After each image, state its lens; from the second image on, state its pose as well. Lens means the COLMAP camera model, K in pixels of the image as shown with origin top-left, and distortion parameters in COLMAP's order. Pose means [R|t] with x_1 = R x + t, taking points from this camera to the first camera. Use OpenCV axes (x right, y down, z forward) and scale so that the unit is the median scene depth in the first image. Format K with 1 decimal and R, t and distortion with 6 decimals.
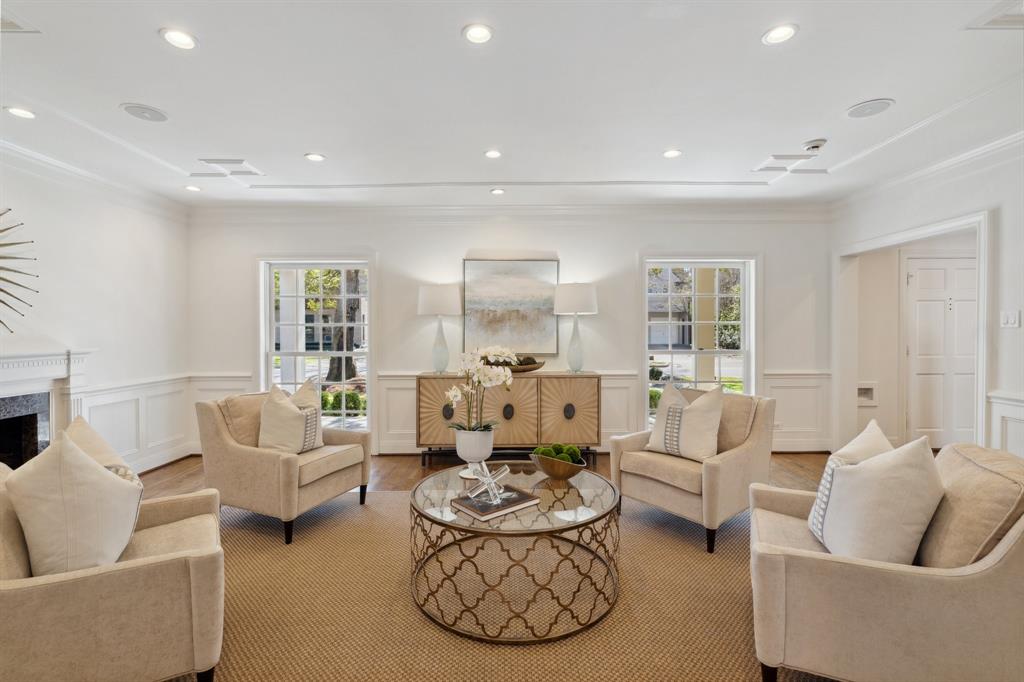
lens RADIAL K [[462.3, 0, 509.2], [0, 462.3, 332.1], [0, 0, 1]] dist [-0.005537, 0.001081]
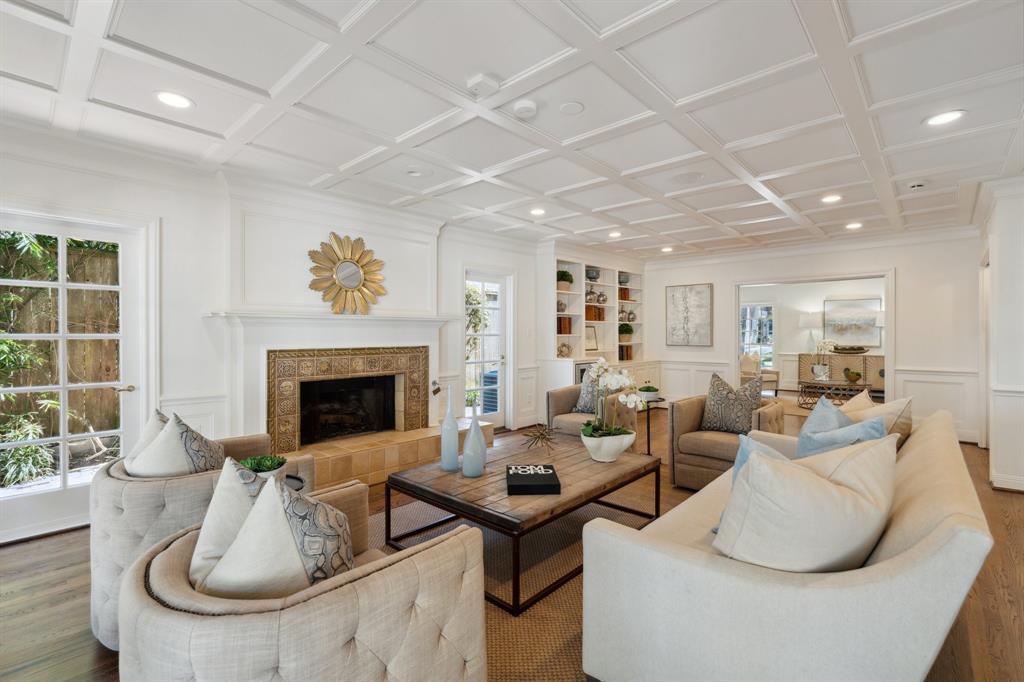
lens RADIAL K [[462.3, 0, 515.9], [0, 462.3, 335.6], [0, 0, 1]] dist [-0.005537, 0.001081]
pose [[0.740877, 0.005709, -0.671616, 0.290909], [-0.005931, 0.999980, 0.001958, 0.008248], [0.671614, 0.002533, 0.740897, -1.599122]]
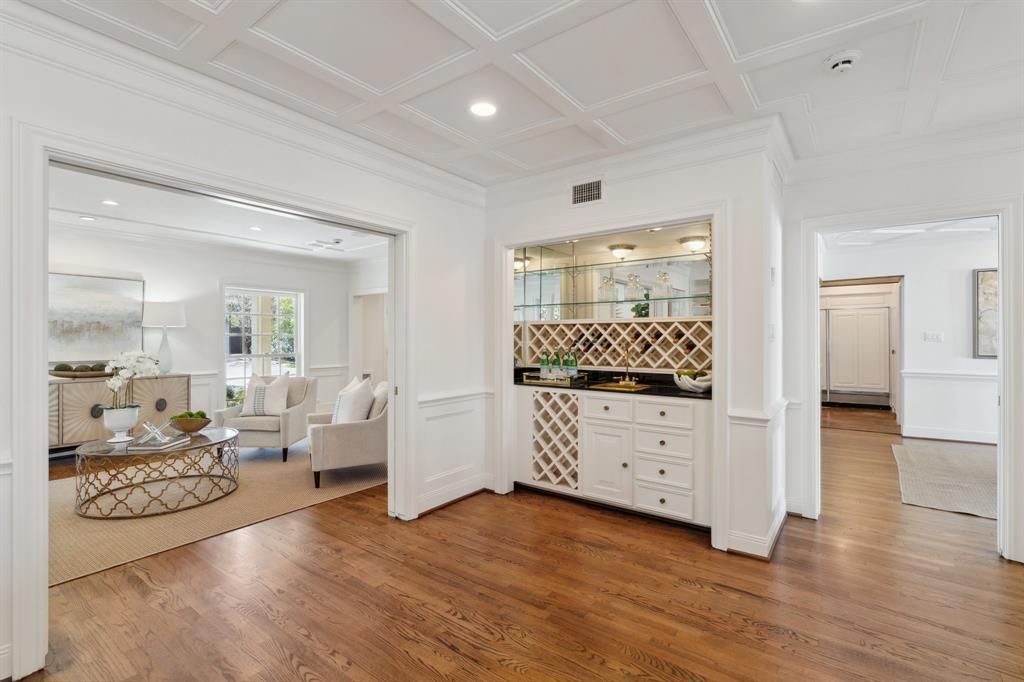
lens RADIAL K [[462.3, 0, 512.3], [0, 462.3, 340.0], [0, 0, 1]] dist [-0.005537, 0.001081]
pose [[0.598620, 0.000571, 0.801033, -0.290925], [0.004009, 0.999985, -0.003709, 0.004775], [-0.801023, 0.005432, 0.598609, -0.487681]]
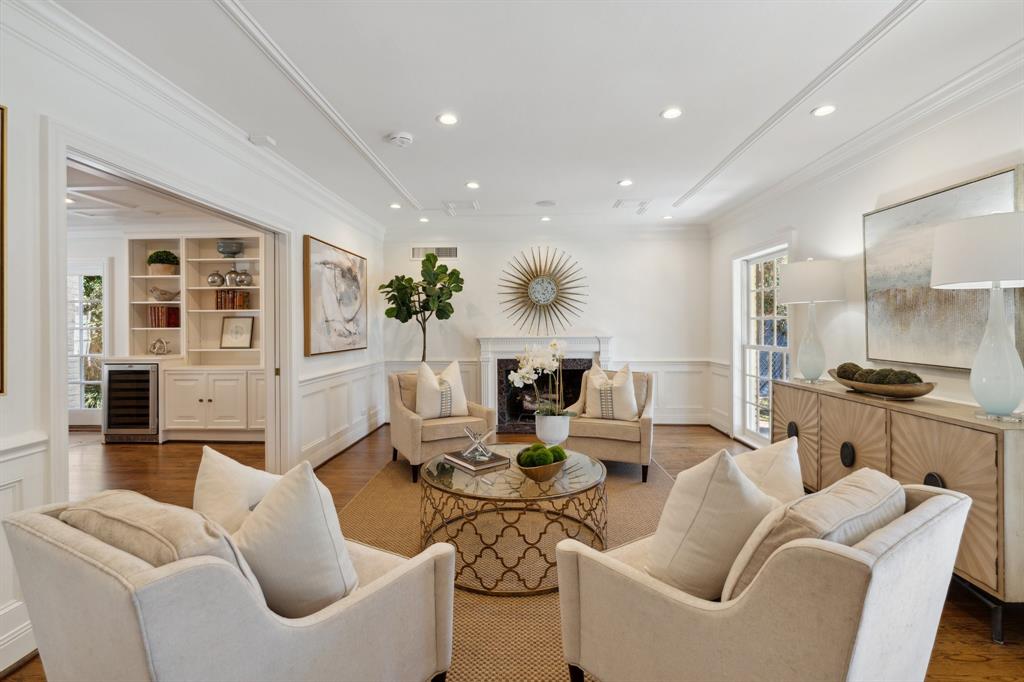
lens RADIAL K [[462.3, 0, 513.9], [0, 462.3, 327.4], [0, 0, 1]] dist [-0.005537, 0.001081]
pose [[-0.026132, 0.006096, -0.999640, 0.606554], [-0.000030, 0.999981, 0.006099, -0.002157], [0.999659, 0.000189, -0.026131, 0.554008]]
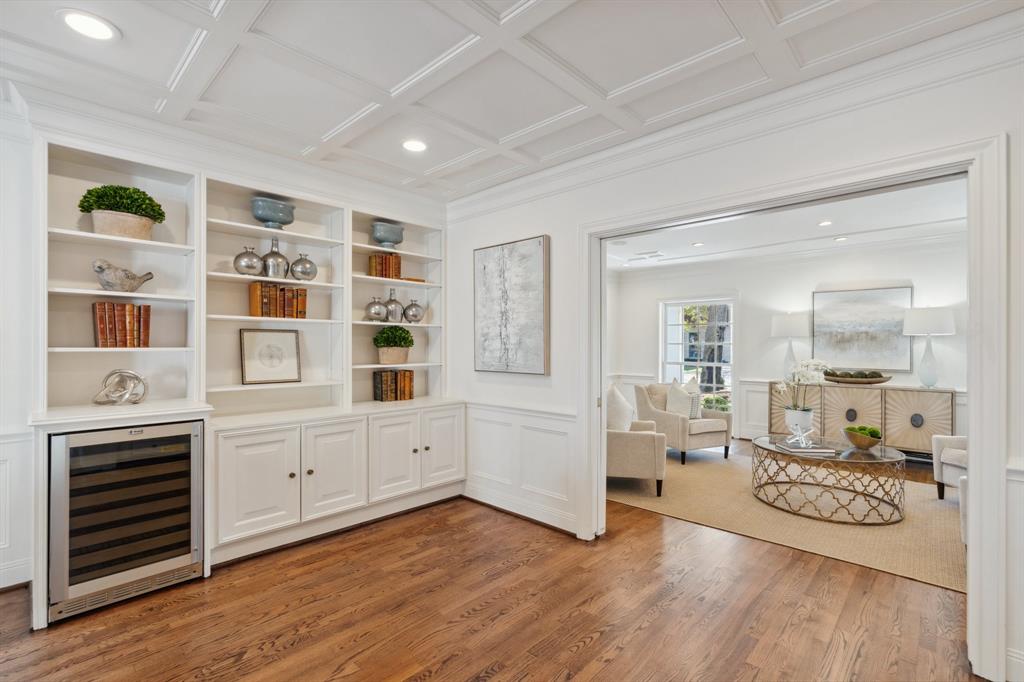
lens RADIAL K [[462.3, 0, 514.6], [0, 462.3, 347.2], [0, 0, 1]] dist [-0.005537, 0.001081]
pose [[0.732741, 0.006598, -0.680475, 0.170107], [-0.010077, 0.999949, -0.001155, 0.001890], [0.680433, 0.007704, 0.732770, -0.494918]]
